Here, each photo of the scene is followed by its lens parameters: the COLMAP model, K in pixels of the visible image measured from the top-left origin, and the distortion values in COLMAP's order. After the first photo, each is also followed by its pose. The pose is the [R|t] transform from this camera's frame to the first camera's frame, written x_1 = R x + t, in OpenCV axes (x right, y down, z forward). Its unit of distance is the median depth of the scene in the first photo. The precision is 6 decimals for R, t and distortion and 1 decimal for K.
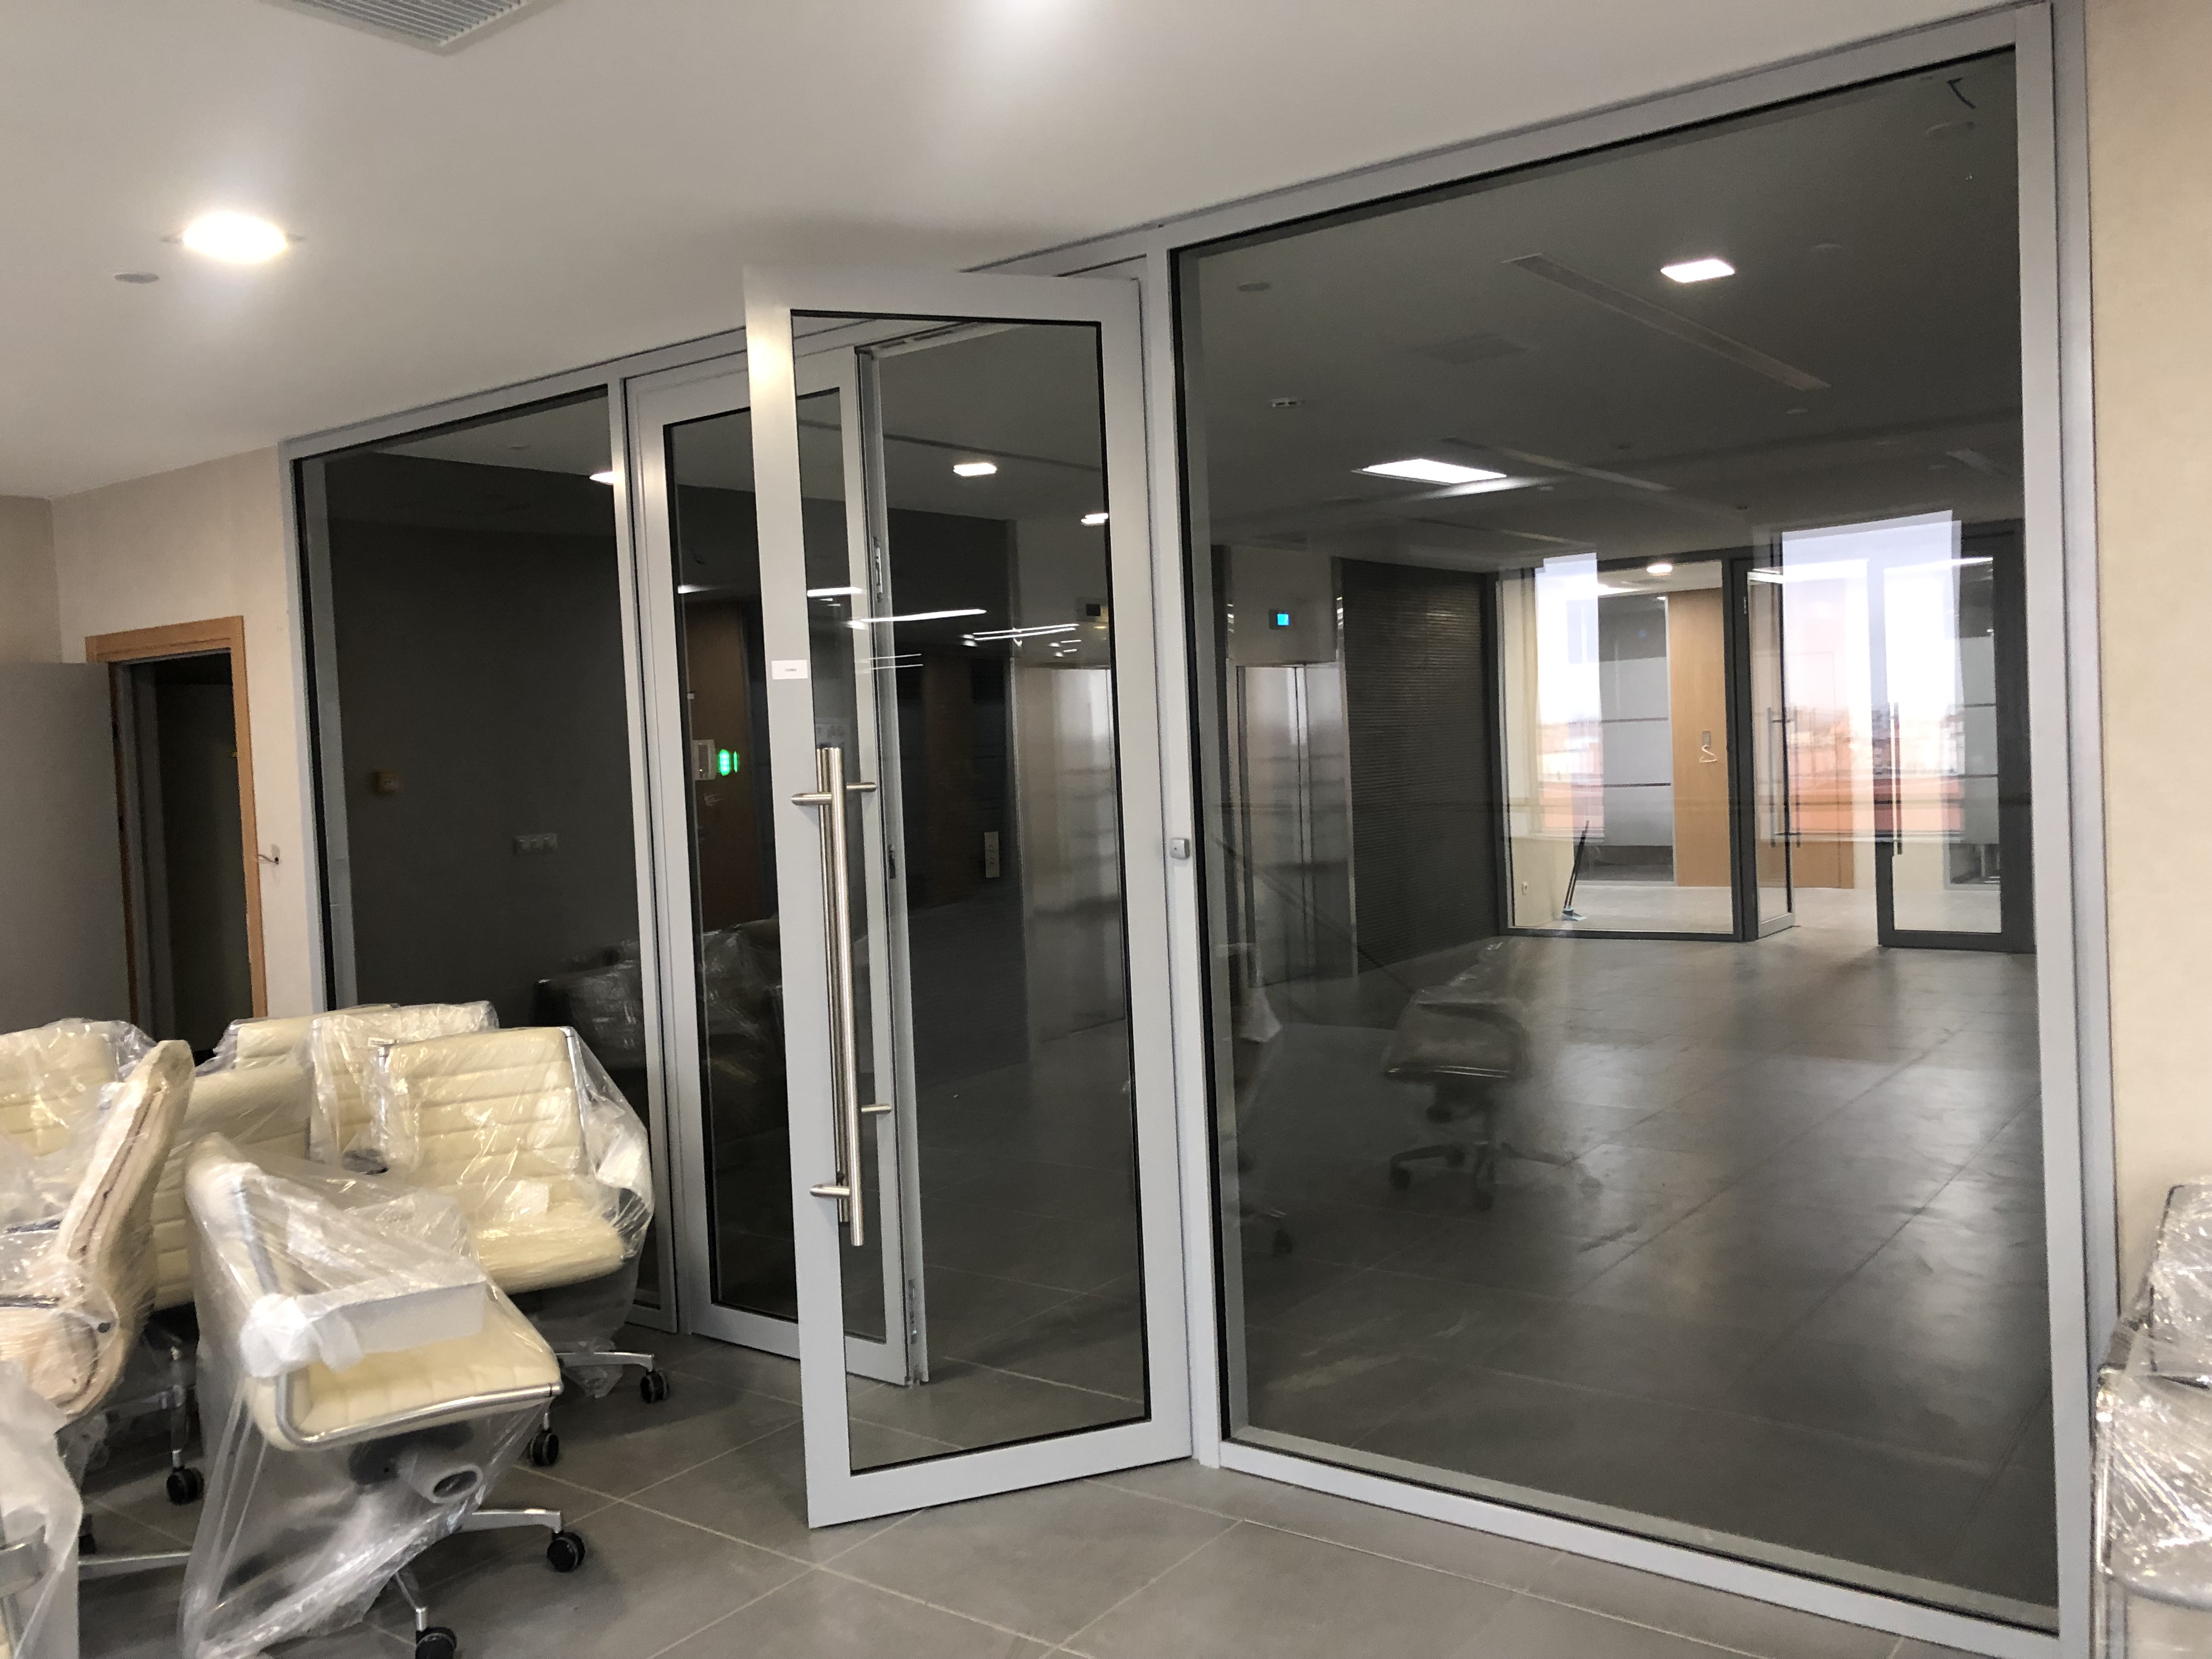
lens RADIAL K [[1854.0, 0, 1089.7], [0, 1854.0, 828.1], [0, 0, 1]] dist [0.022099, 0.002708]
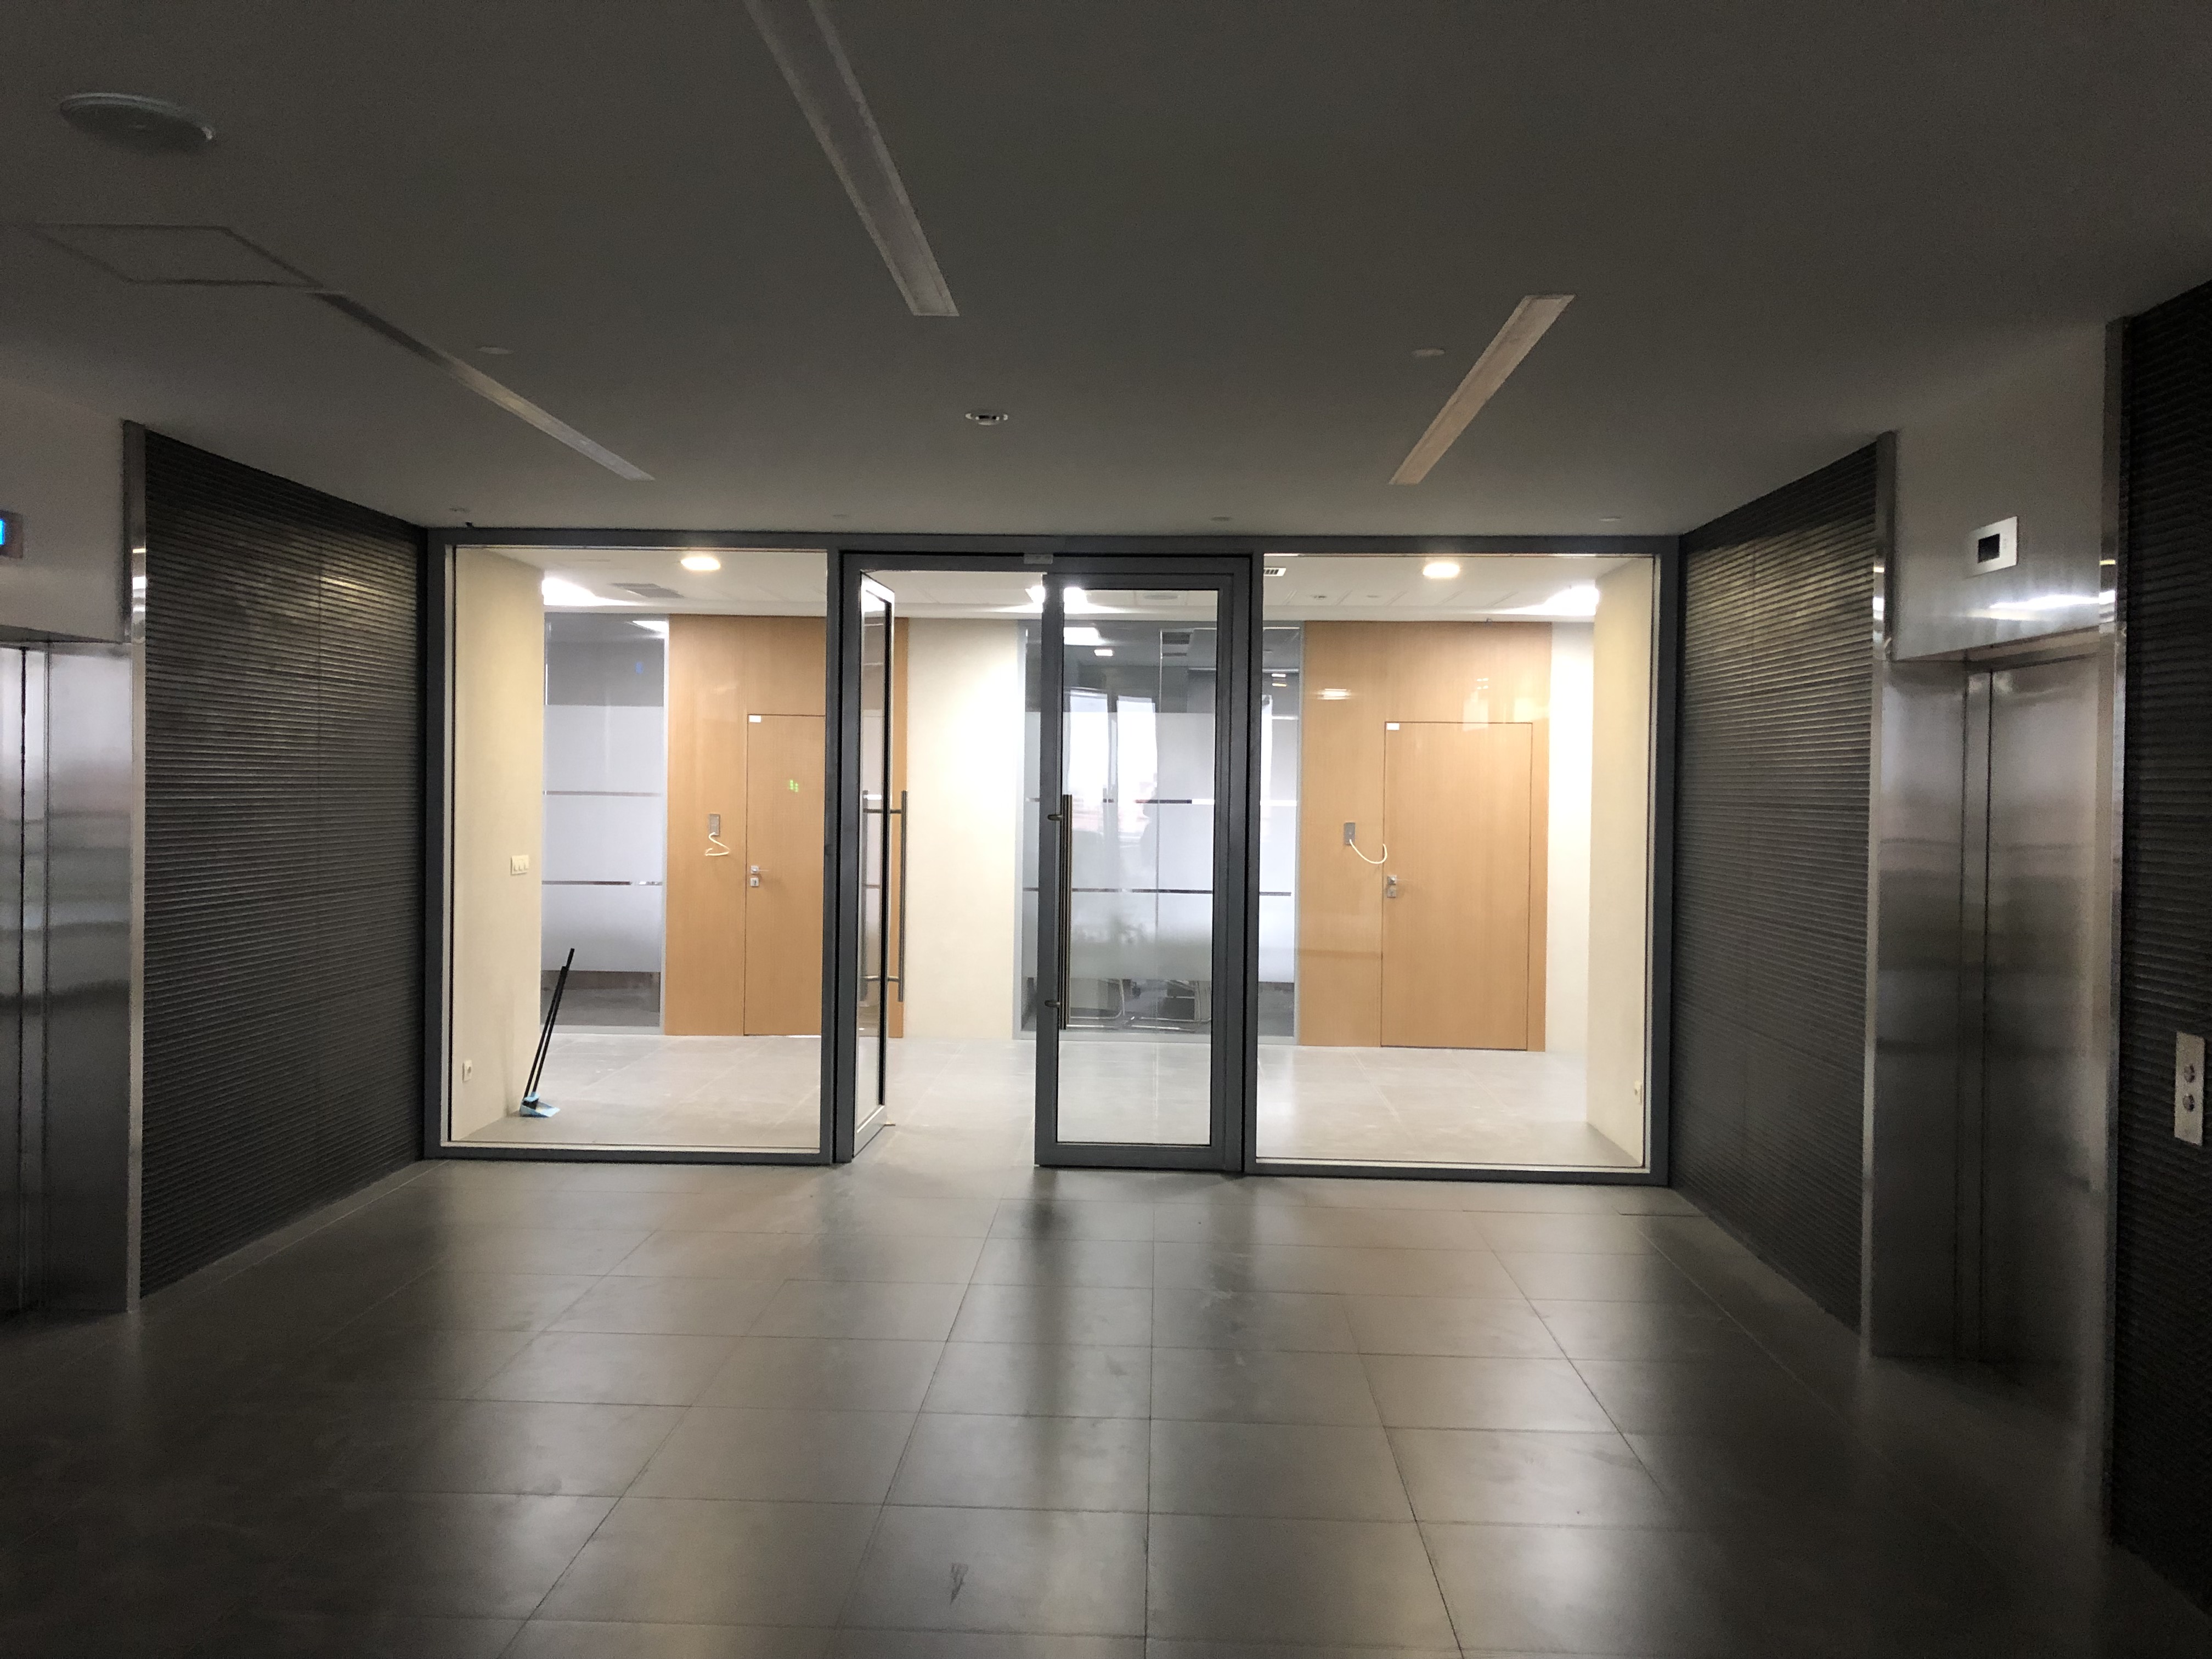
lens RADIAL K [[1854.0, 0, 1089.7], [0, 1854.0, 828.1], [0, 0, 1]] dist [0.022099, 0.002708]
pose [[0.818680, 0.049931, 0.572075, 0.055860], [-0.031357, 0.998613, -0.042285, -0.026088], [-0.573393, 0.016679, 0.819111, 0.407964]]
